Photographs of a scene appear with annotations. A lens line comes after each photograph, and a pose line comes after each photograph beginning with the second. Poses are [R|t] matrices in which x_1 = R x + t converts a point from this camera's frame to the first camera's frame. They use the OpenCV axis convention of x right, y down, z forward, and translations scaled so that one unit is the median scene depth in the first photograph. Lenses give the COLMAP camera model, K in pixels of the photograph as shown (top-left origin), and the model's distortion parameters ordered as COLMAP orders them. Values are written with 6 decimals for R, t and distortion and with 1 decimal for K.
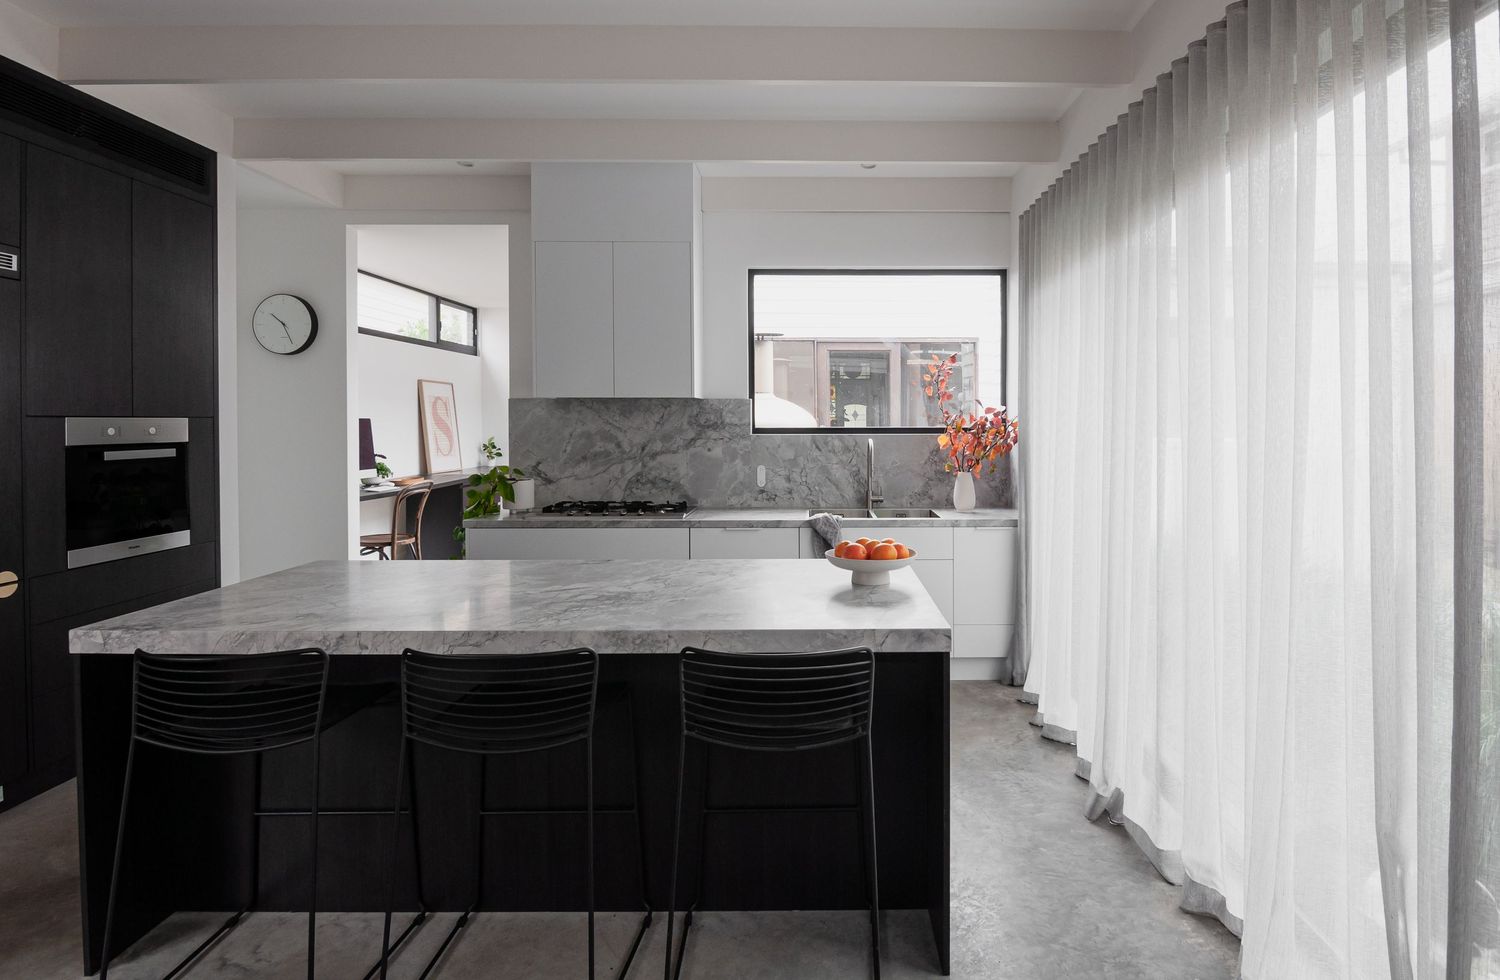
lens RADIAL K [[769.6, 0, 821.8], [0, 769.6, 421.3], [0, 0, 1]] dist [-0.002863, -0.003243]
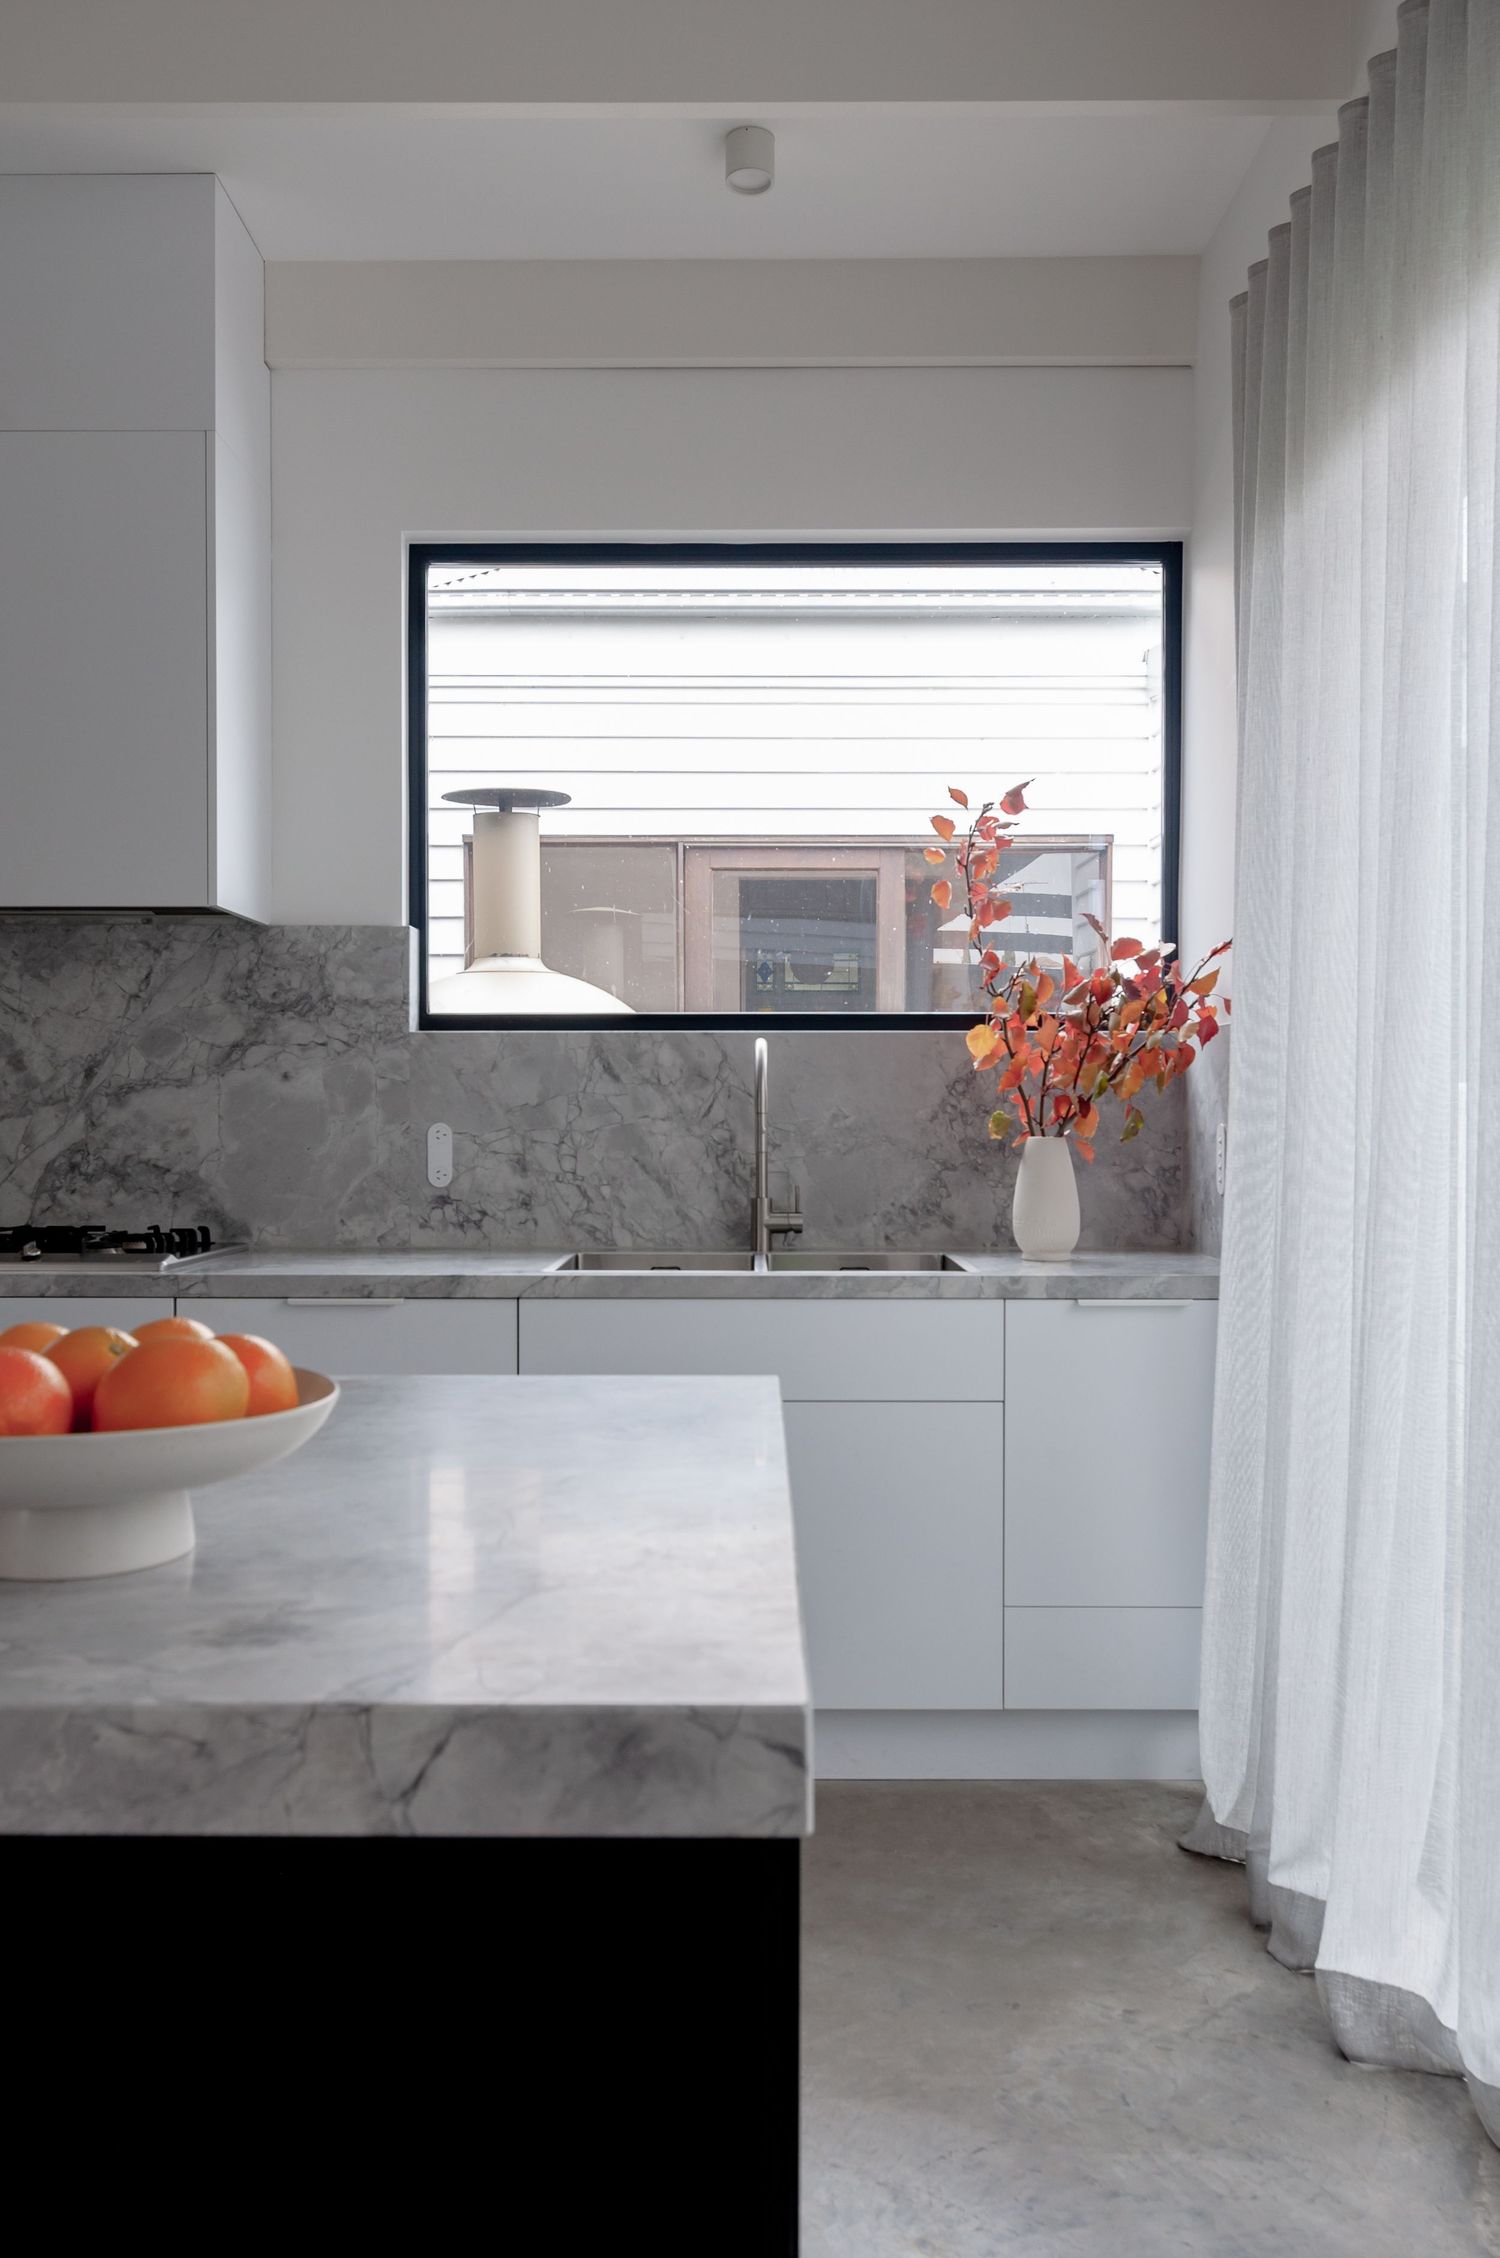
lens RADIAL K [[1715.8, 0, 739.9], [0, 1715.8, 1140.1], [0, 0, 1]] dist [0.007084, -0.016398]
pose [[0.999743, 0.001854, -0.022581, 0.068533], [-0.001641, 0.999954, 0.009453, 0.057557], [0.022597, -0.009414, 0.999700, 0.256966]]
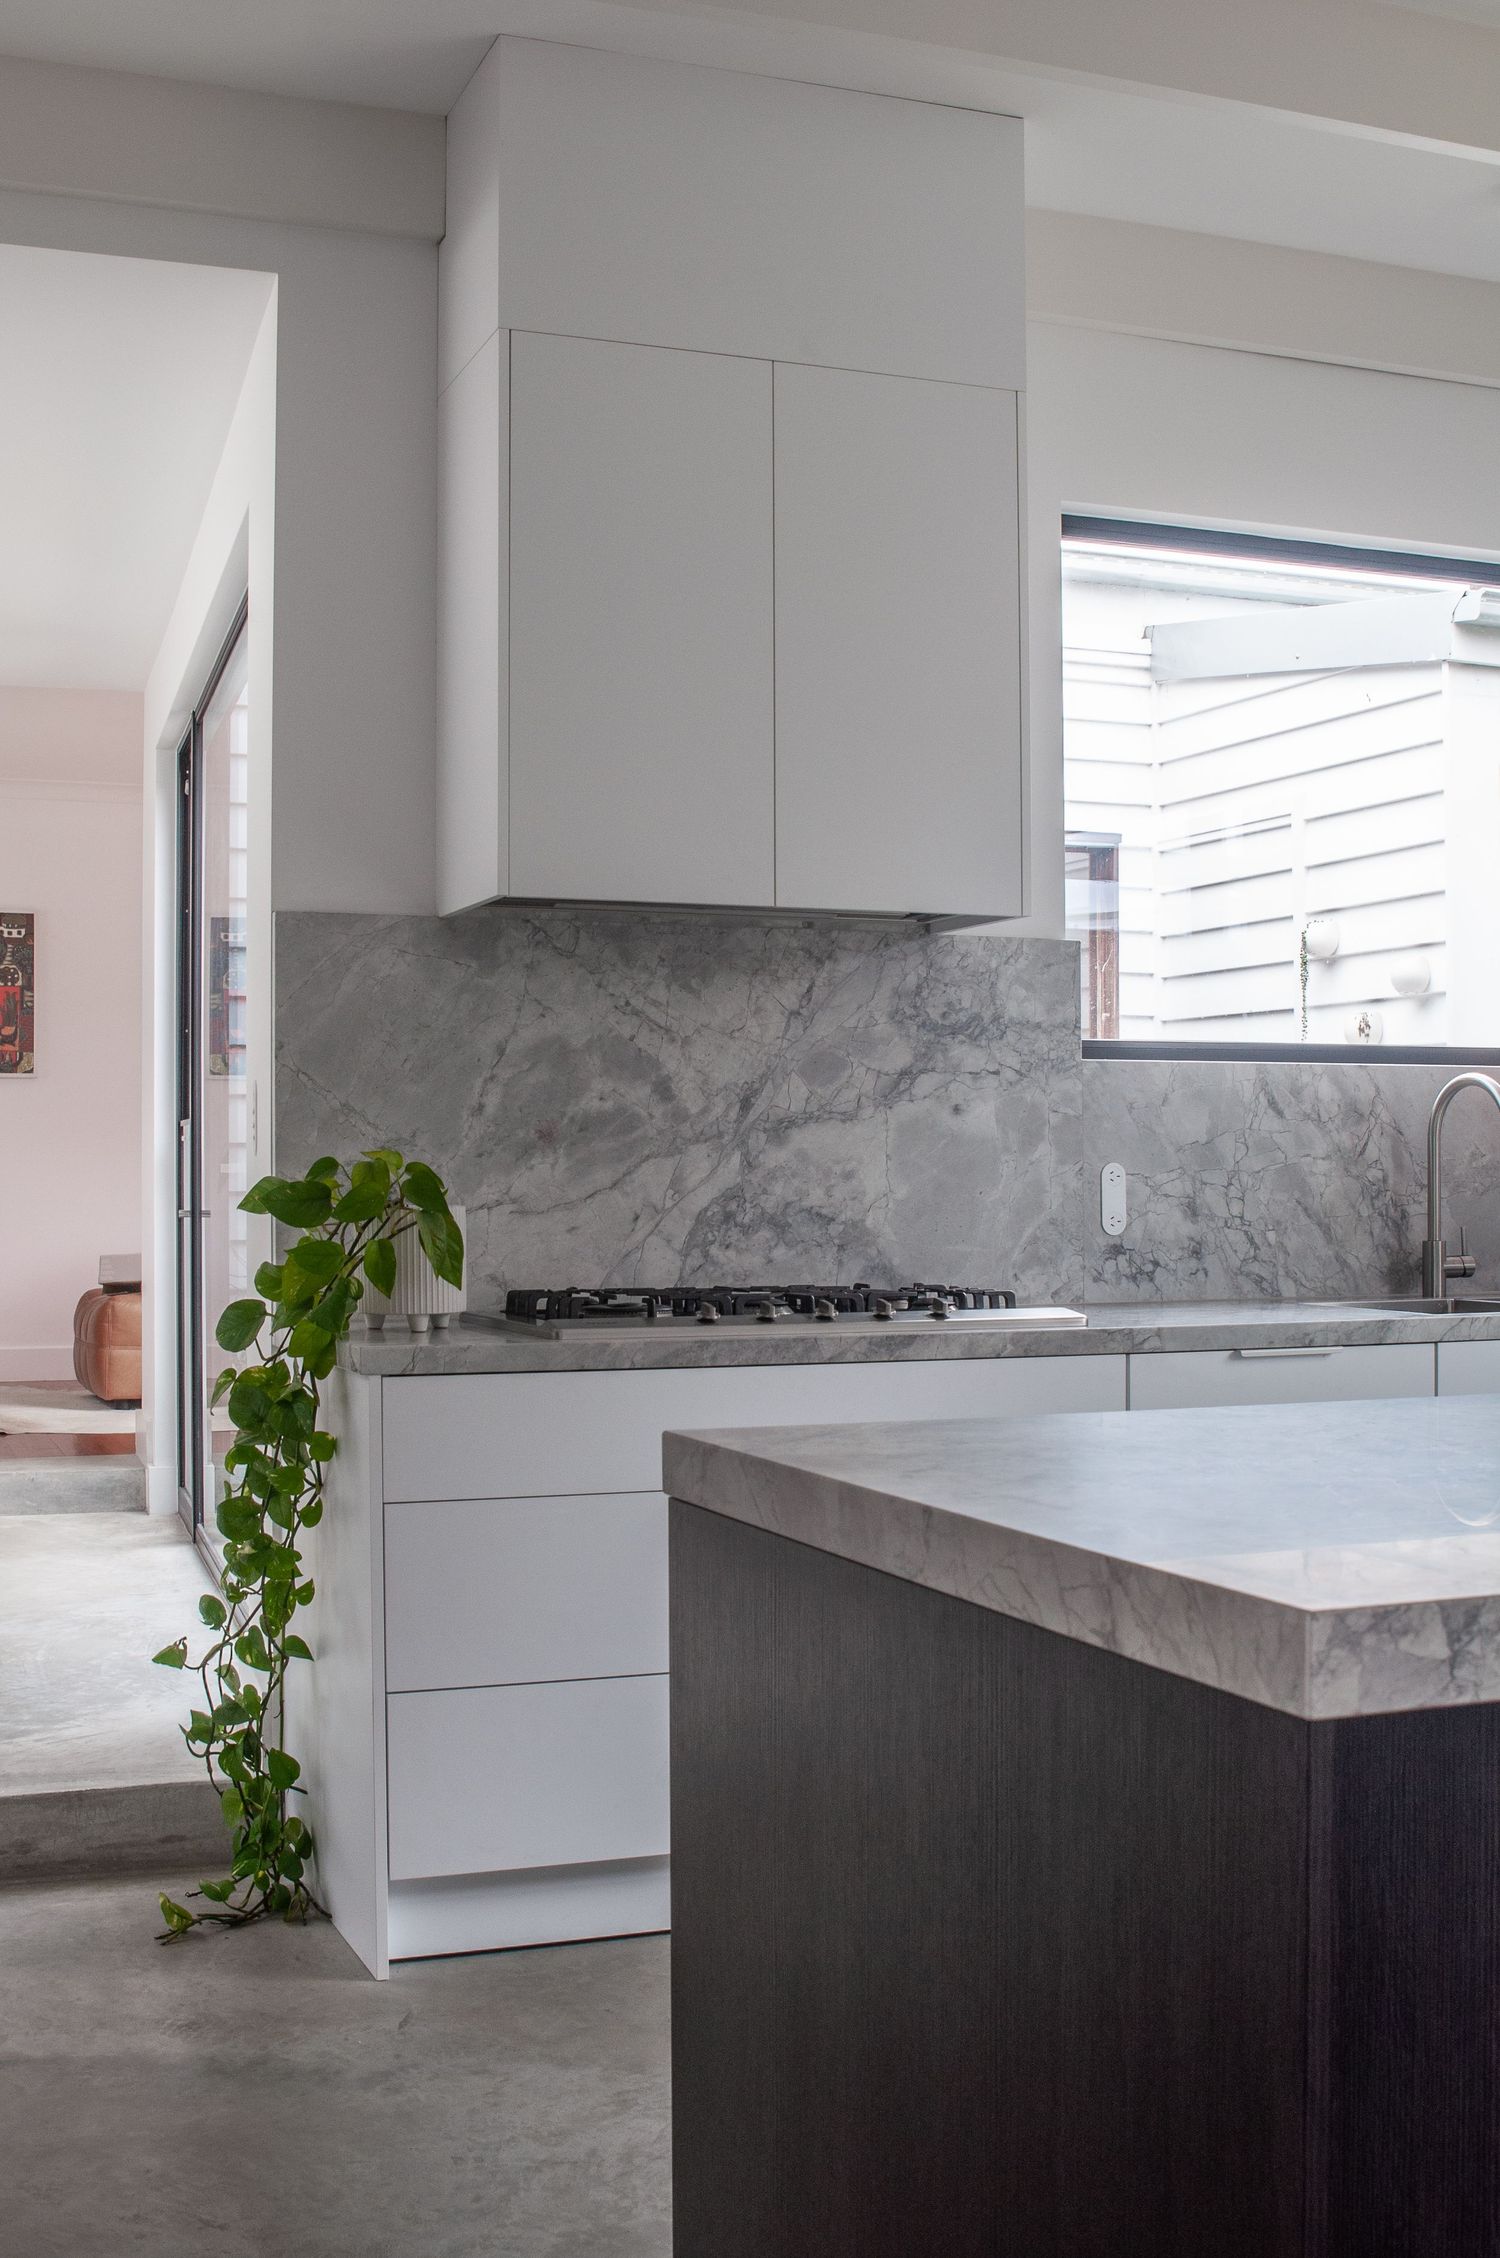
lens RADIAL K [[2394.2, 0, 583.7], [0, 2394.2, 1177.6], [0, 0, 1]] dist [-0.111139, 0.000000]
pose [[0.953220, -0.003106, 0.302261, -0.552986], [0.003248, 0.999995, 0.000034, 0.062417], [-0.302259, 0.000949, 0.953225, 0.184917]]
